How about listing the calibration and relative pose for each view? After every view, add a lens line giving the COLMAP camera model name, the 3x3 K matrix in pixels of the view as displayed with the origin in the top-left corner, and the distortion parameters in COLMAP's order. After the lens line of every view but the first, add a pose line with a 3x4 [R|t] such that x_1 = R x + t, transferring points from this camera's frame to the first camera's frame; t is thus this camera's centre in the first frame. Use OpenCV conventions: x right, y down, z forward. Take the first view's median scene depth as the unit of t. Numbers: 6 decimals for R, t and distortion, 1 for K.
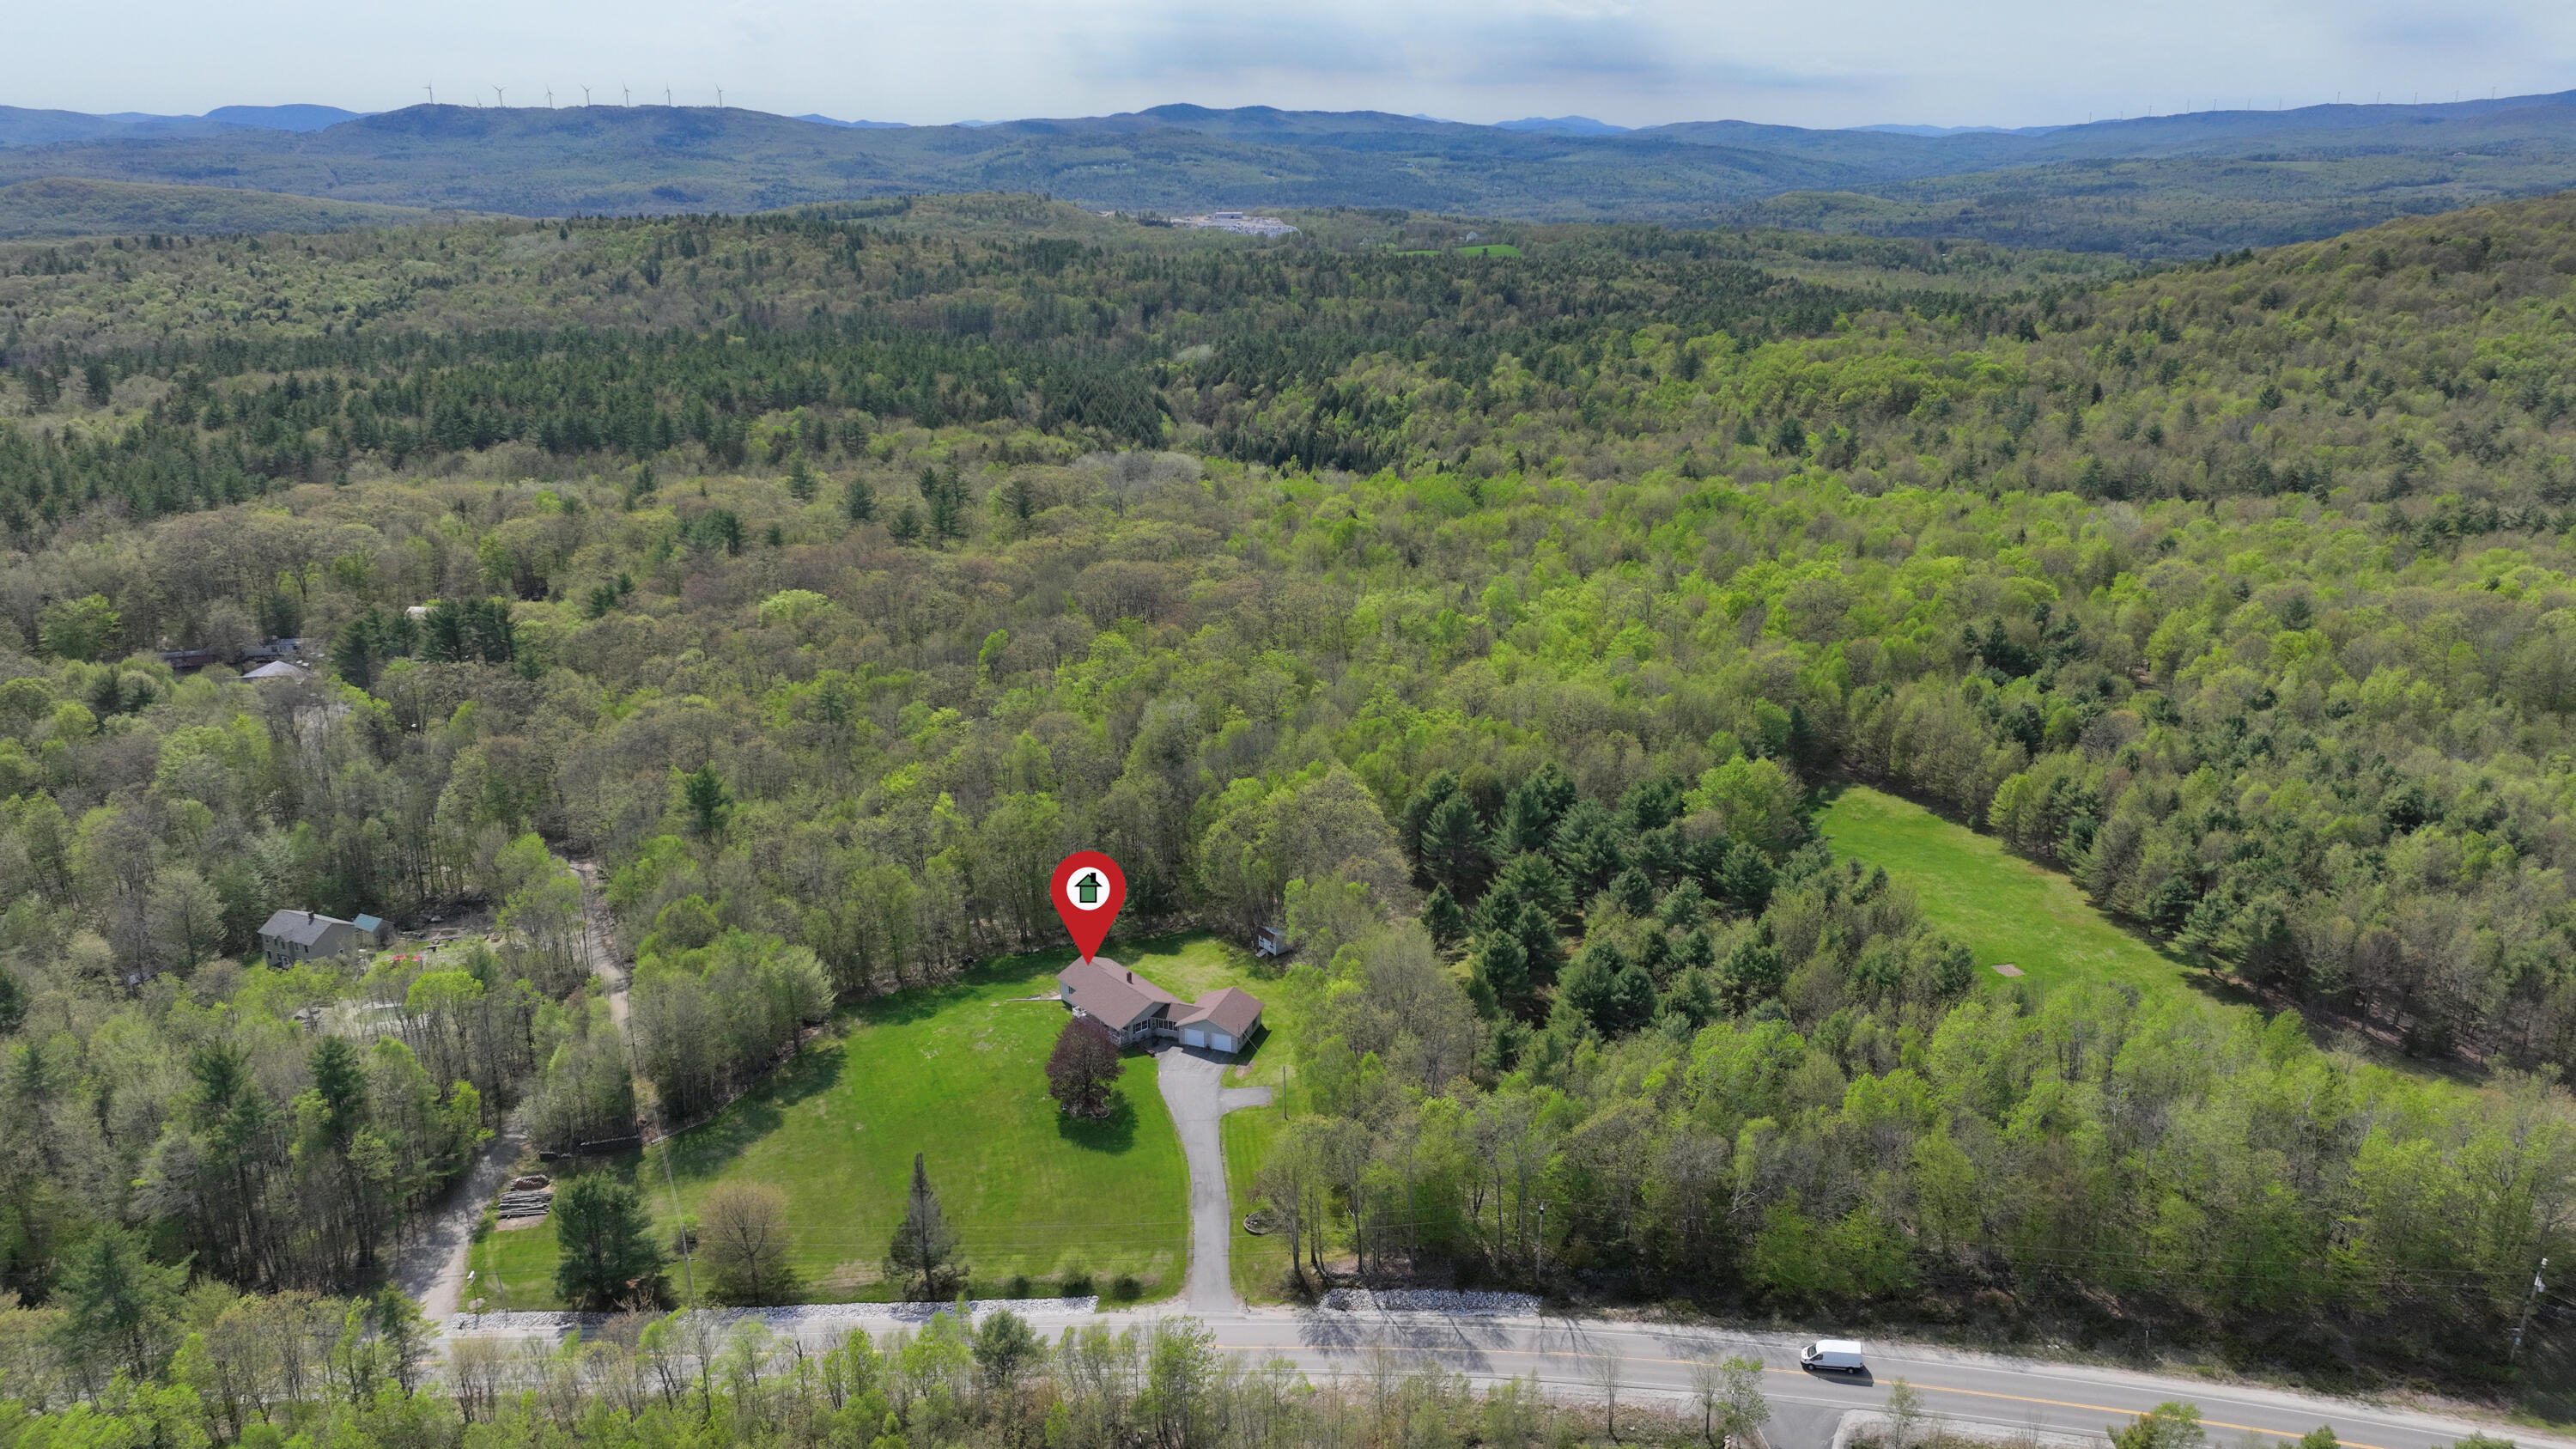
lens RADIAL K [[1814.5, 0, 1286.2], [0, 1814.5, 725.8], [0, 0, 1]] dist [-0.001983, 0.017695]
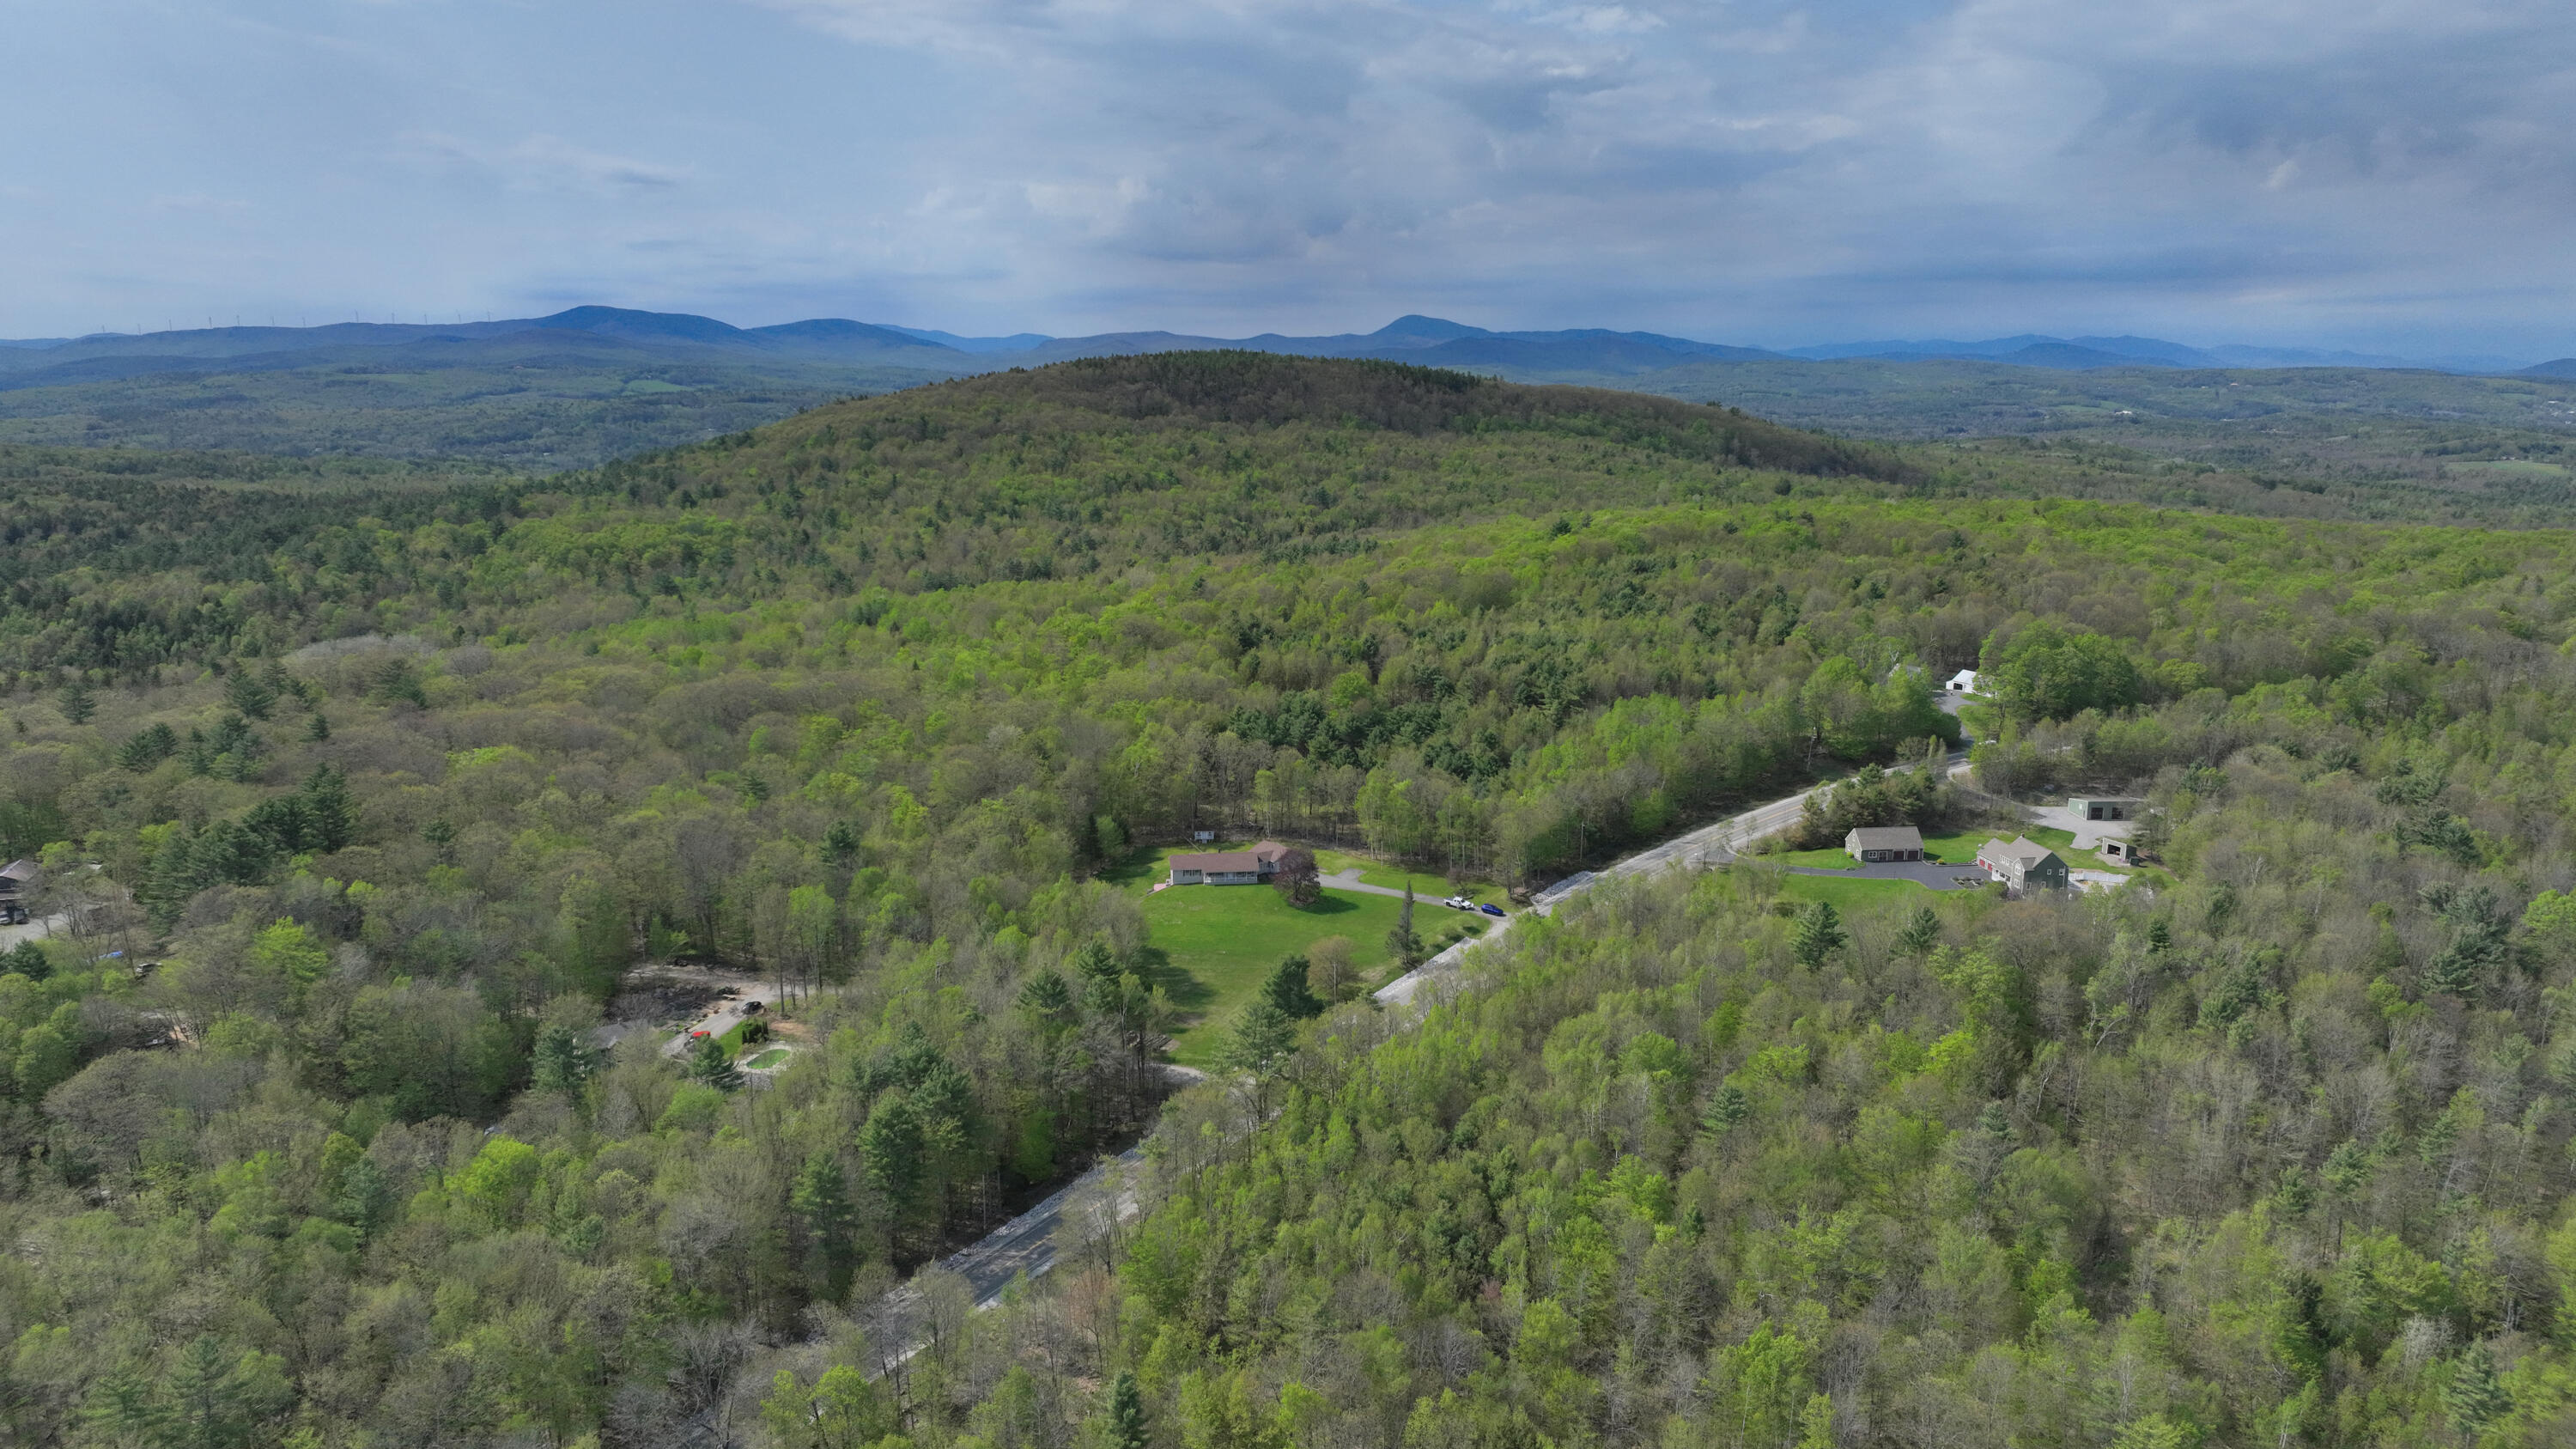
lens RADIAL K [[1814.5, 0, 1297.6], [0, 1814.5, 724.9], [0, 0, 1]] dist [-0.001983, 0.017695]
pose [[0.549717, -0.166533, 0.818583, -0.369211], [0.256397, 0.966264, 0.024395, 0.003336], [-0.795029, 0.196472, 0.573870, 0.006683]]
